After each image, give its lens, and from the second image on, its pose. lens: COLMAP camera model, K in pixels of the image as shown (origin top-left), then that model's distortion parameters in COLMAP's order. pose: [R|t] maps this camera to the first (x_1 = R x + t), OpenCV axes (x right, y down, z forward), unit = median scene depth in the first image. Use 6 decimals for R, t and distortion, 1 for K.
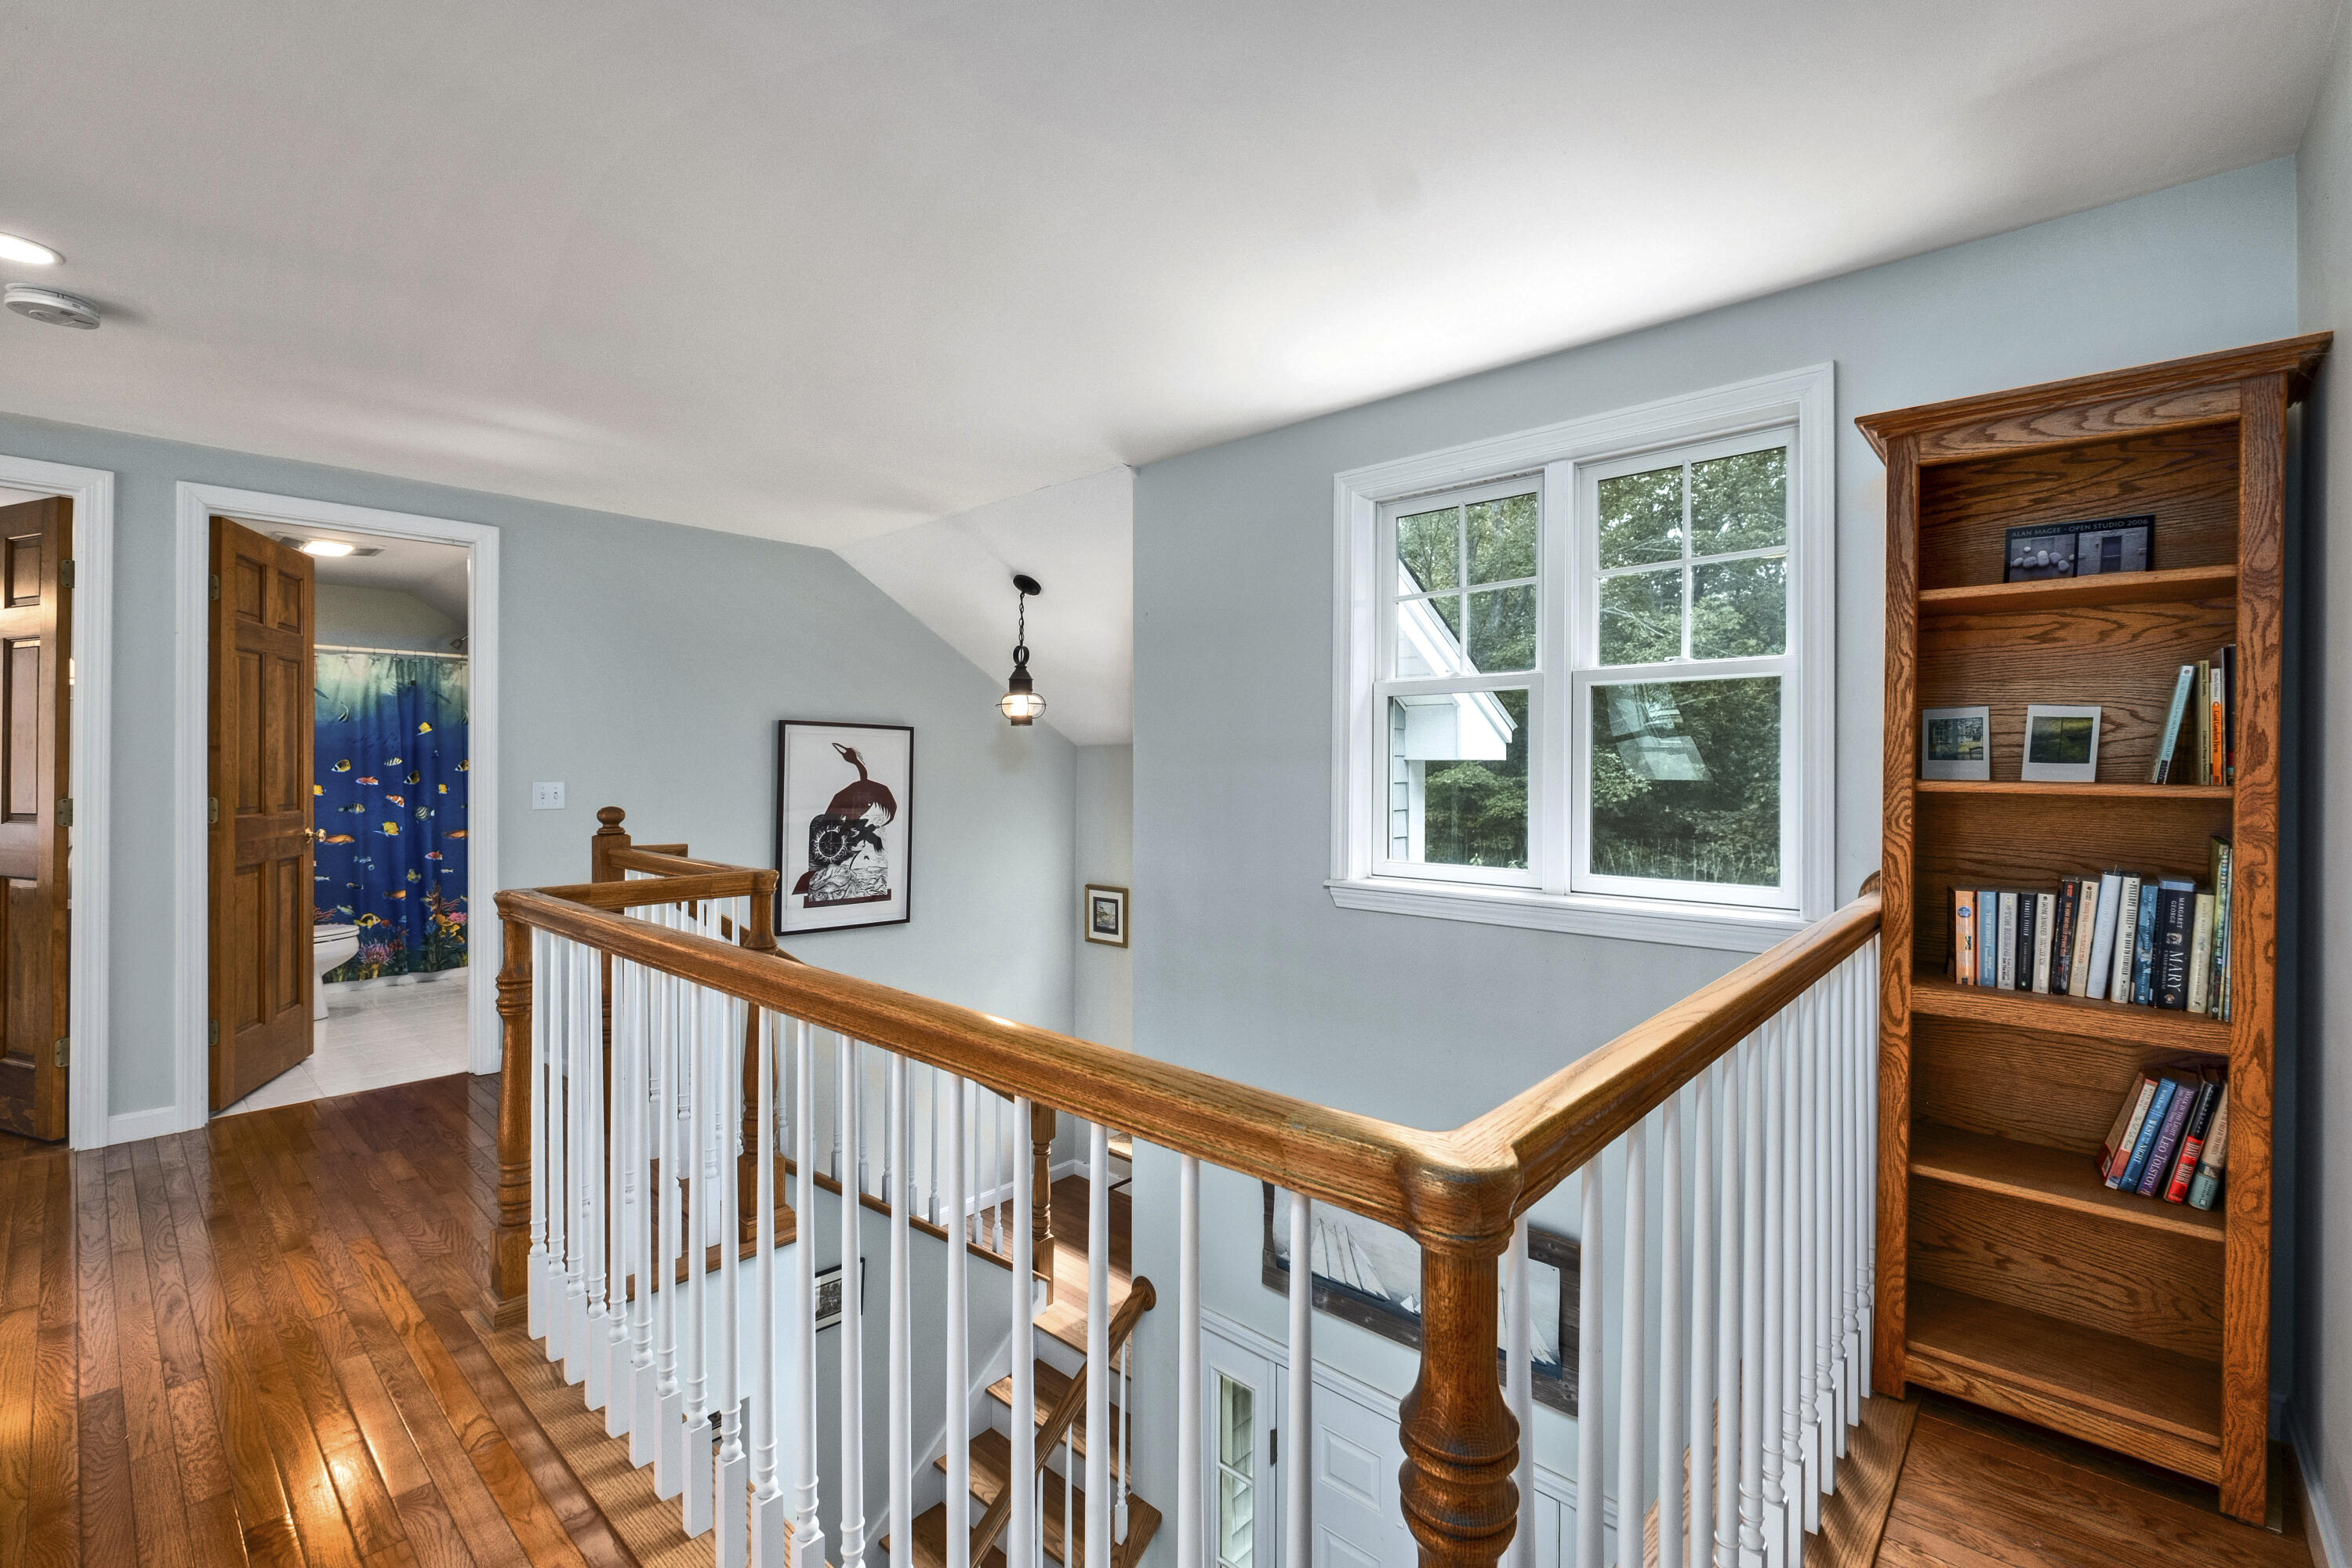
lens RADIAL K [[1025.1, 0, 1173.7], [0, 1025.1, 764.6], [0, 0, 1]] dist [-0.004226, -0.001822]
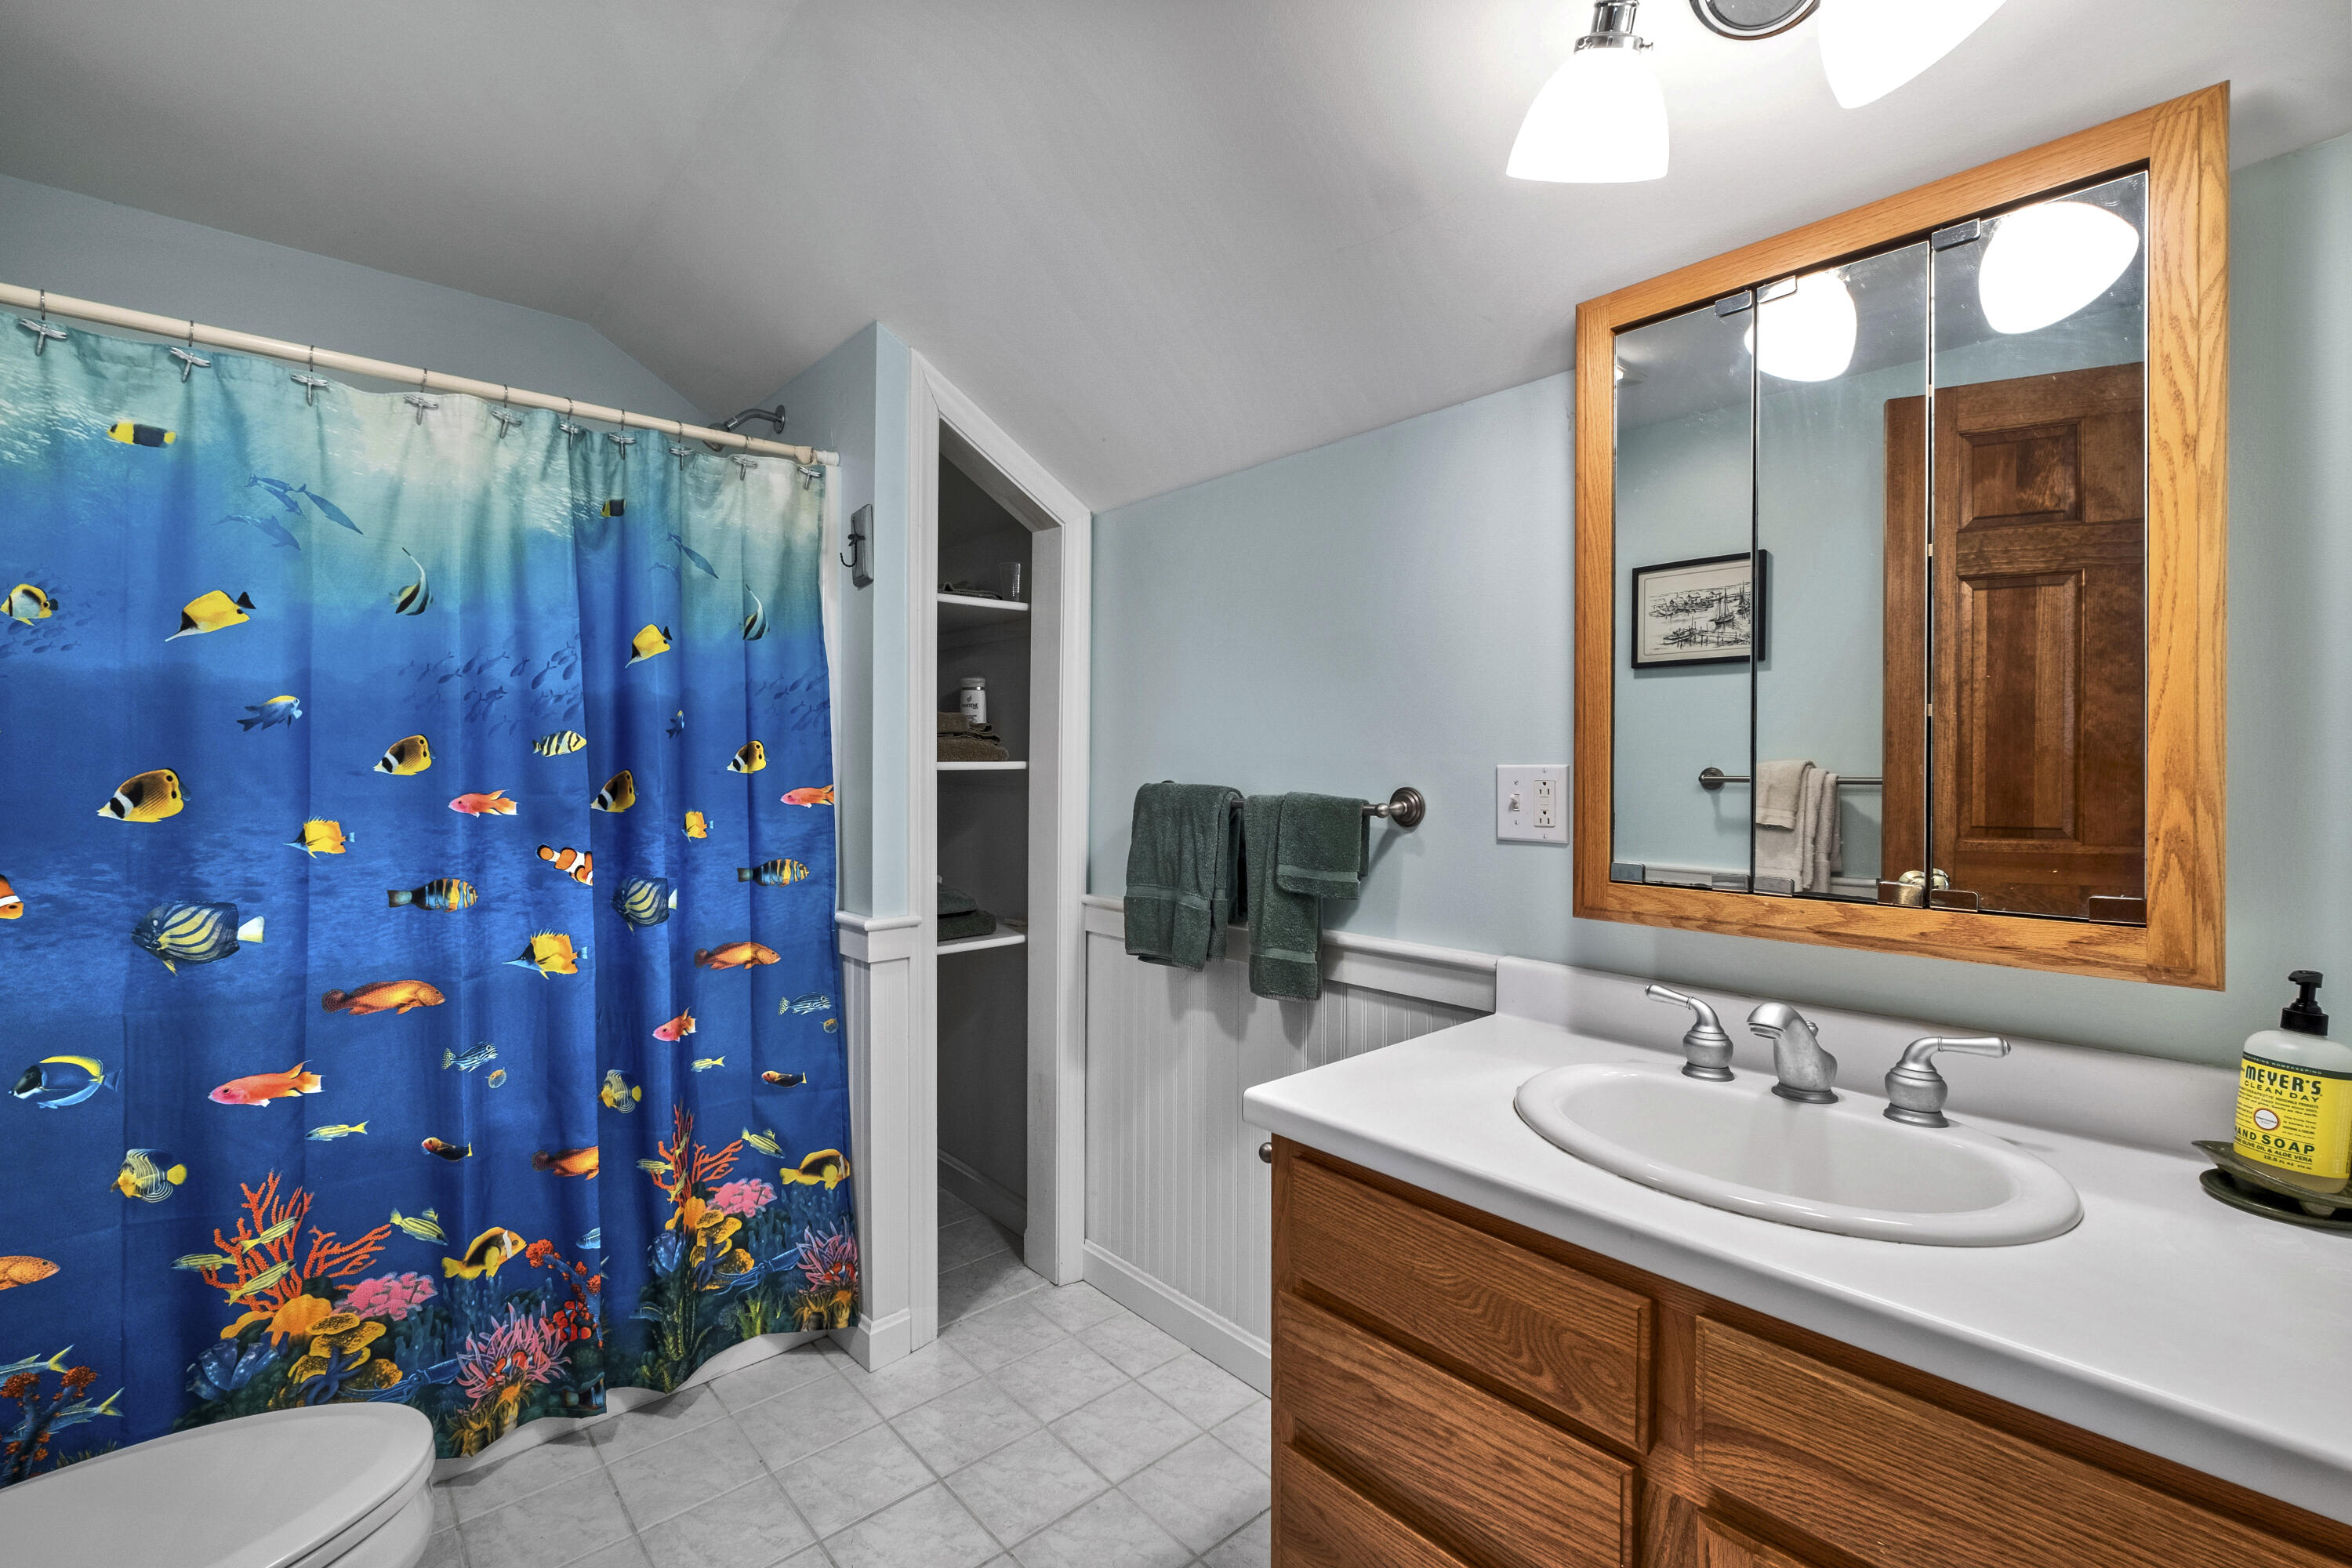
lens RADIAL K [[1025.1, 0, 1184.6], [0, 1025.1, 768.0], [0, 0, 1]] dist [-0.004226, -0.001822]
pose [[0.995295, 0.000756, -0.096891, -0.535428], [-0.000335, 0.999990, 0.004360, 0.003145], [0.096893, -0.004307, 0.995285, 0.696171]]
